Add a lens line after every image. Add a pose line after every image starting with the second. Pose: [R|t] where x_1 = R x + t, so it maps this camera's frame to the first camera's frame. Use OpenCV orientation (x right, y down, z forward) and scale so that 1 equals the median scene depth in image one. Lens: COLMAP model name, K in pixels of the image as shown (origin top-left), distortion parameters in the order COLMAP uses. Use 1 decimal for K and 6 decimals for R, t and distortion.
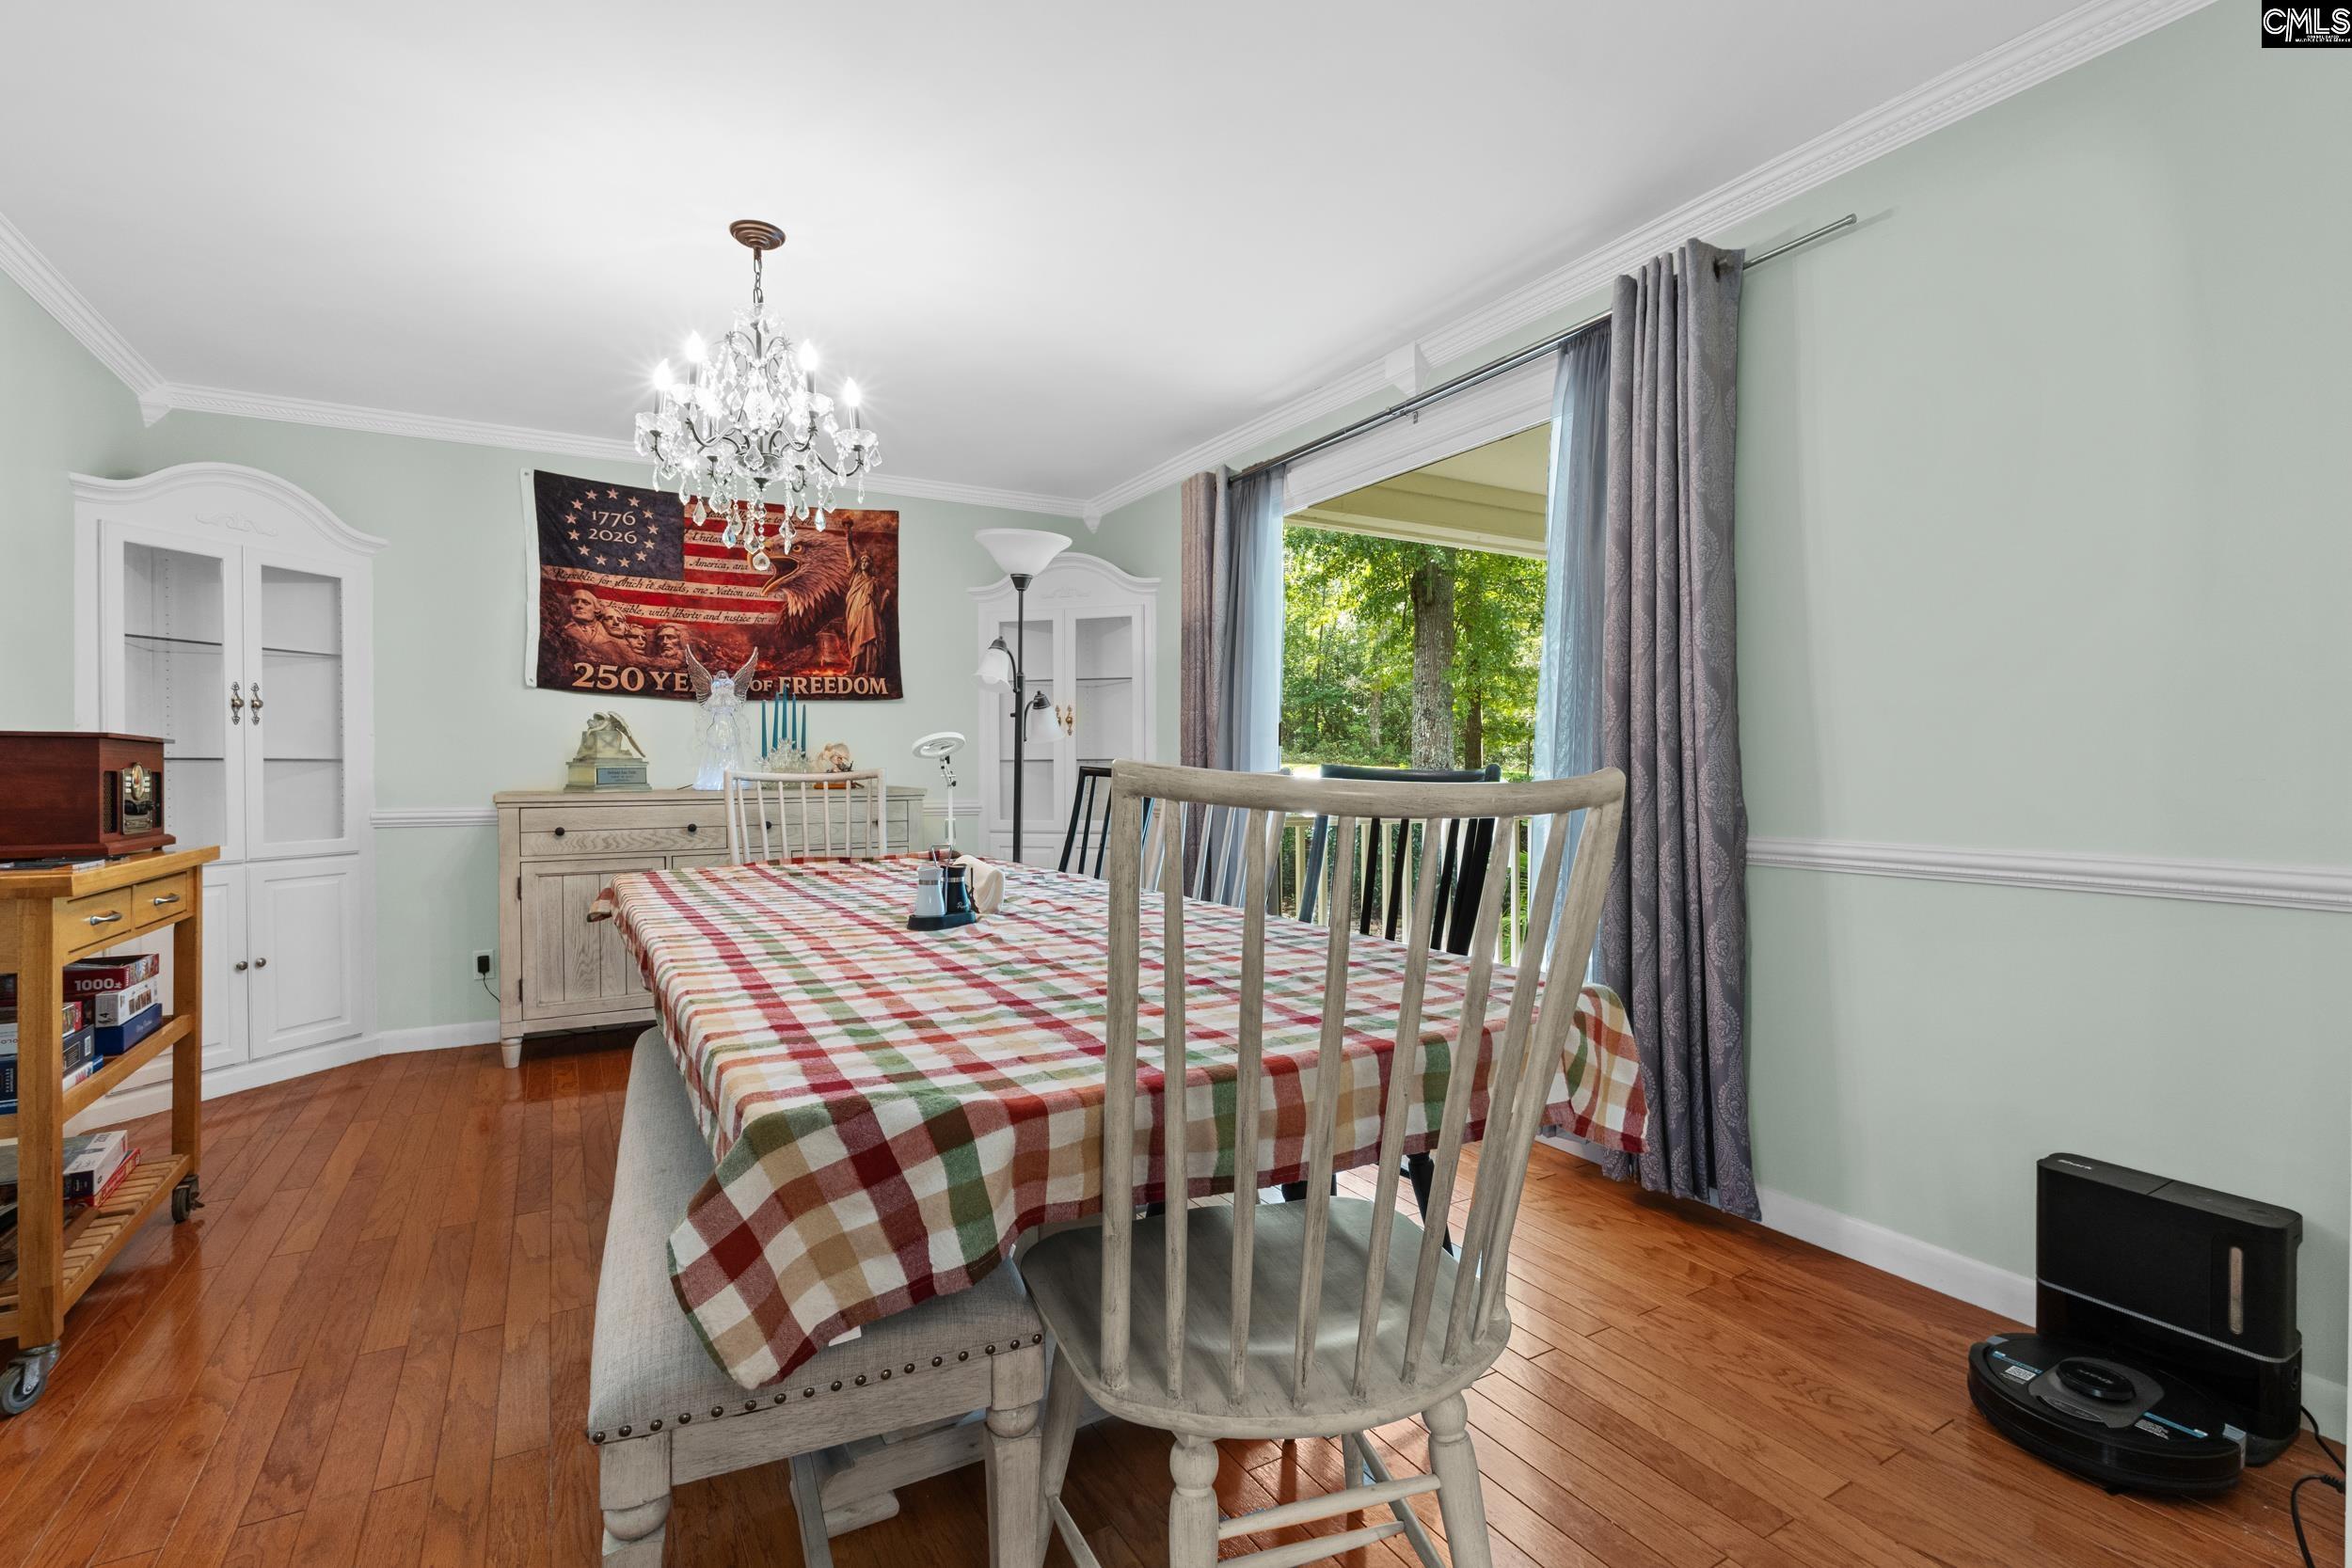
lens RADIAL K [[1088.7, 0, 1176.0], [0, 1088.7, 780.7], [0, 0, 1]] dist [-0.003010, -0.001414]
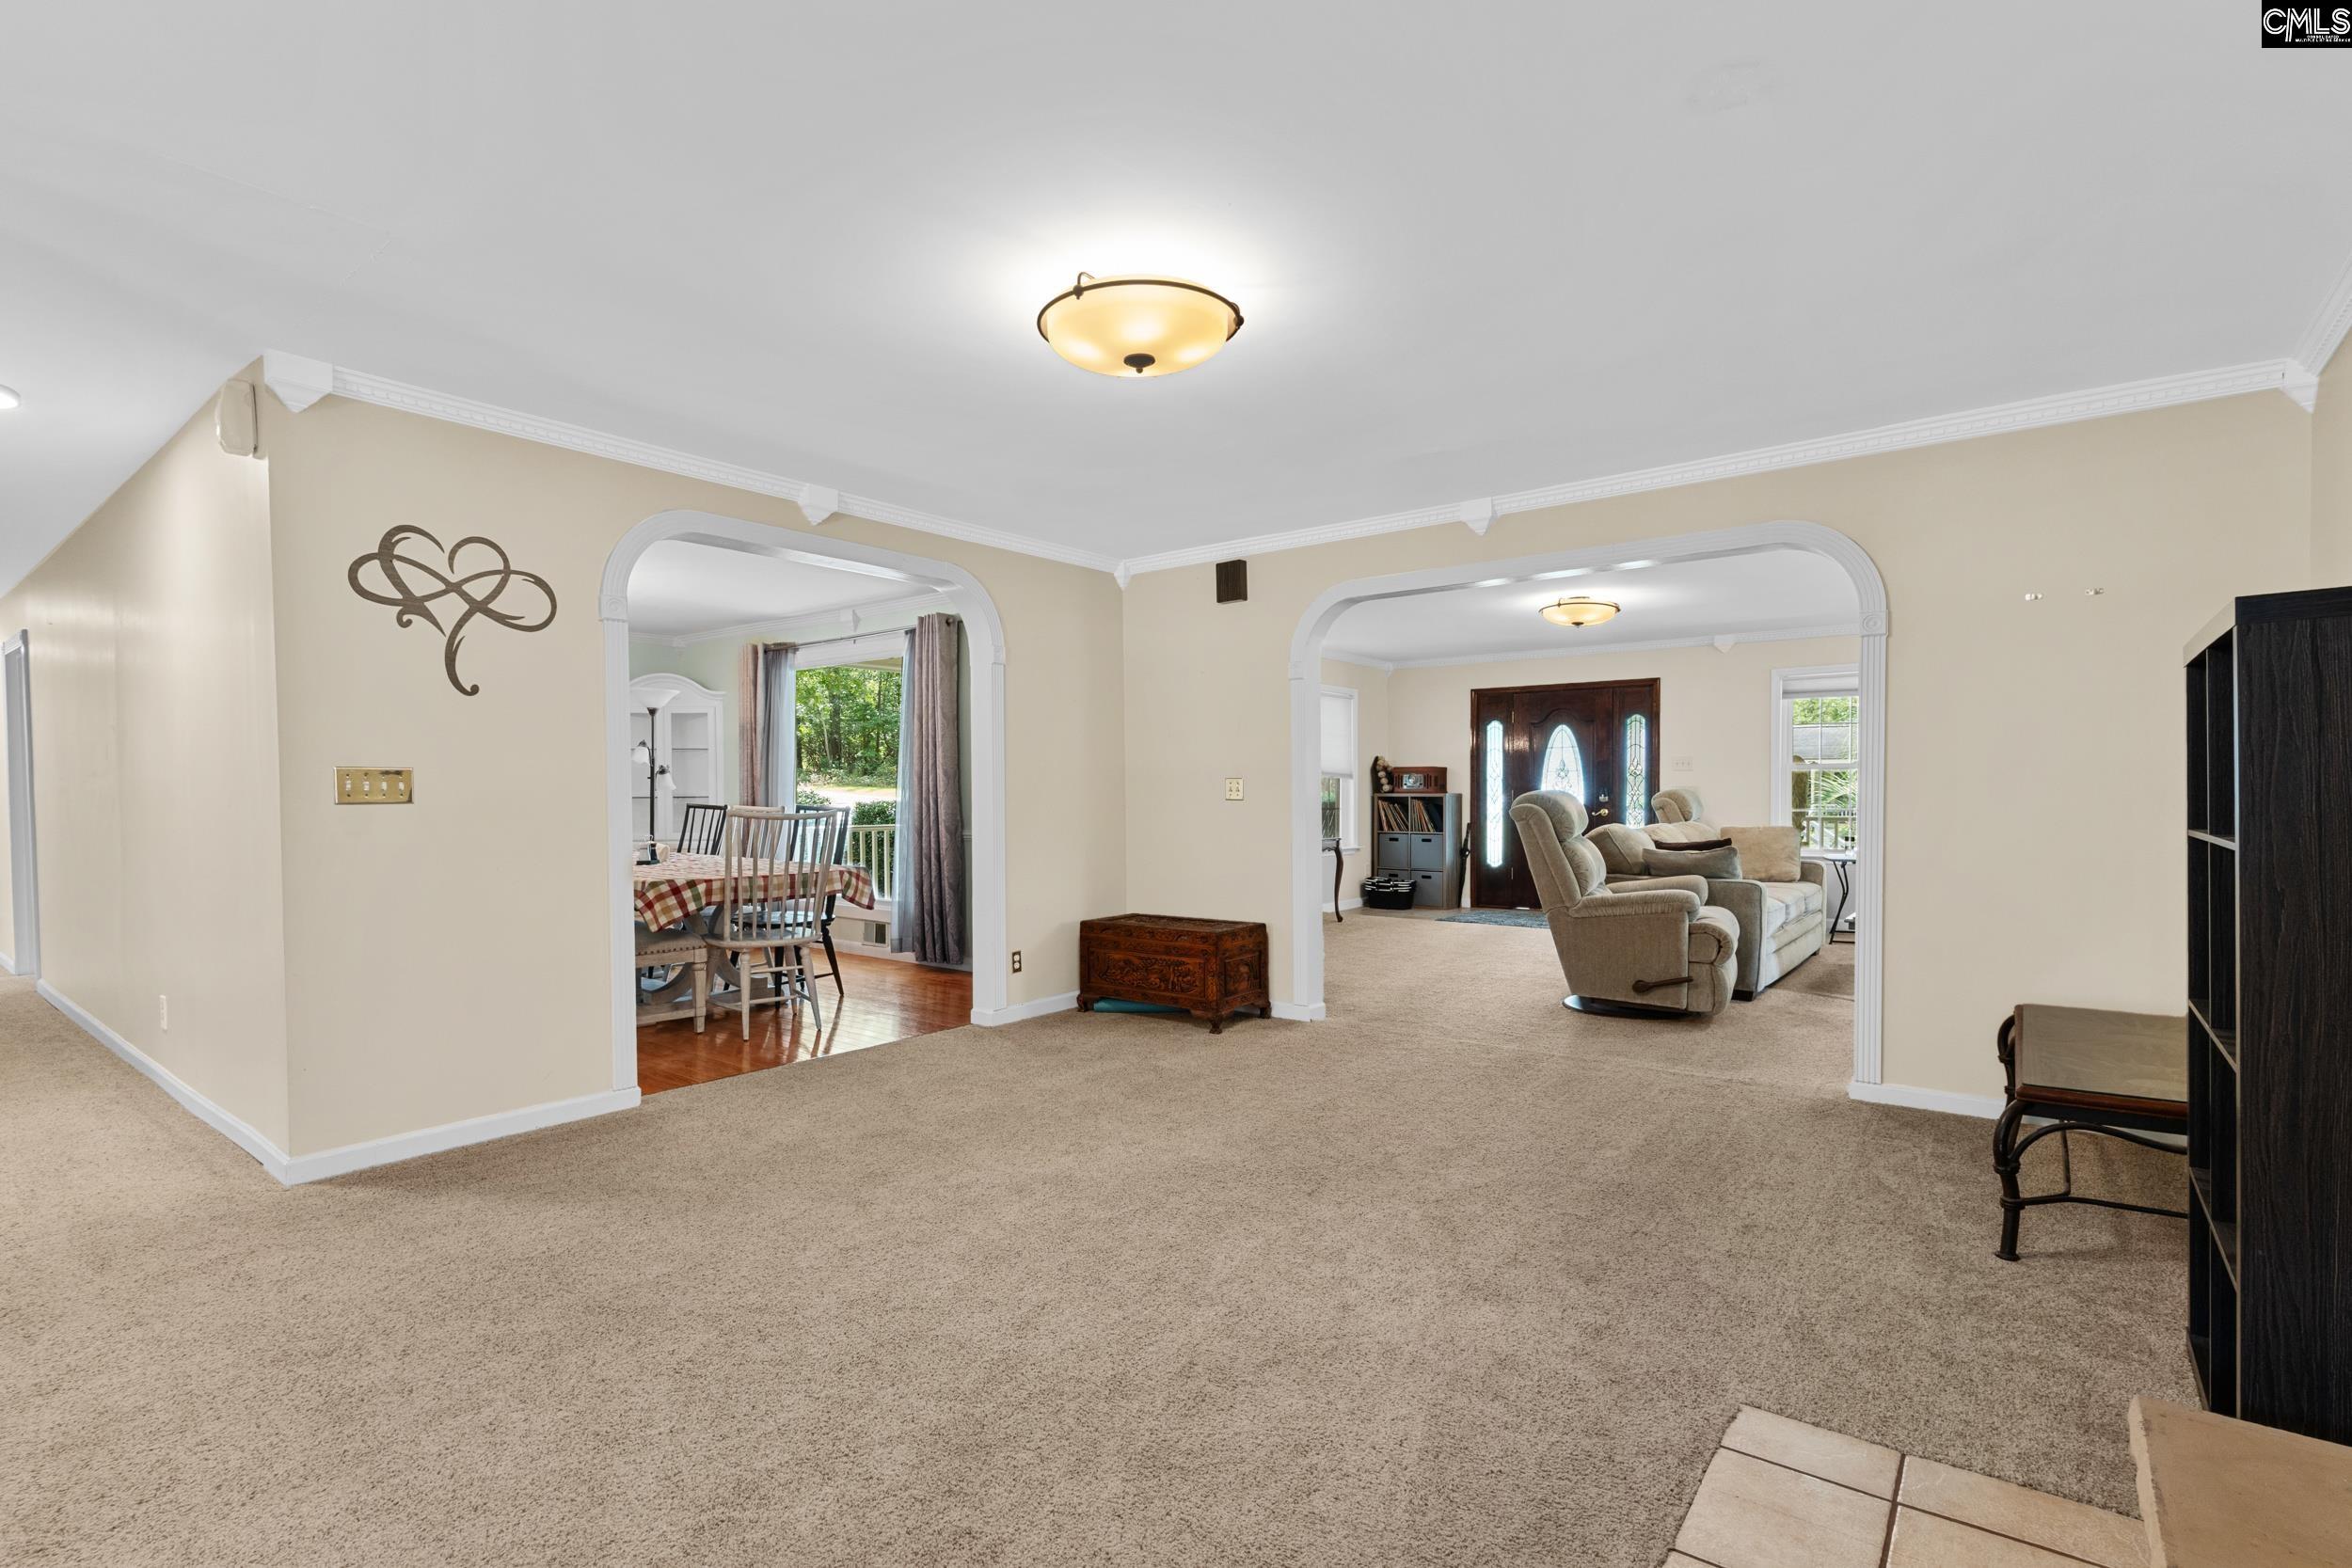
lens RADIAL K [[1088.7, 0, 1174.1], [0, 1088.7, 805.8], [0, 0, 1]] dist [-0.003010, -0.001414]
pose [[0.926571, -0.011897, 0.375931, -0.025895], [0.010053, 0.999926, 0.006866, -0.038965], [-0.375985, -0.002582, 0.926622, -3.678606]]
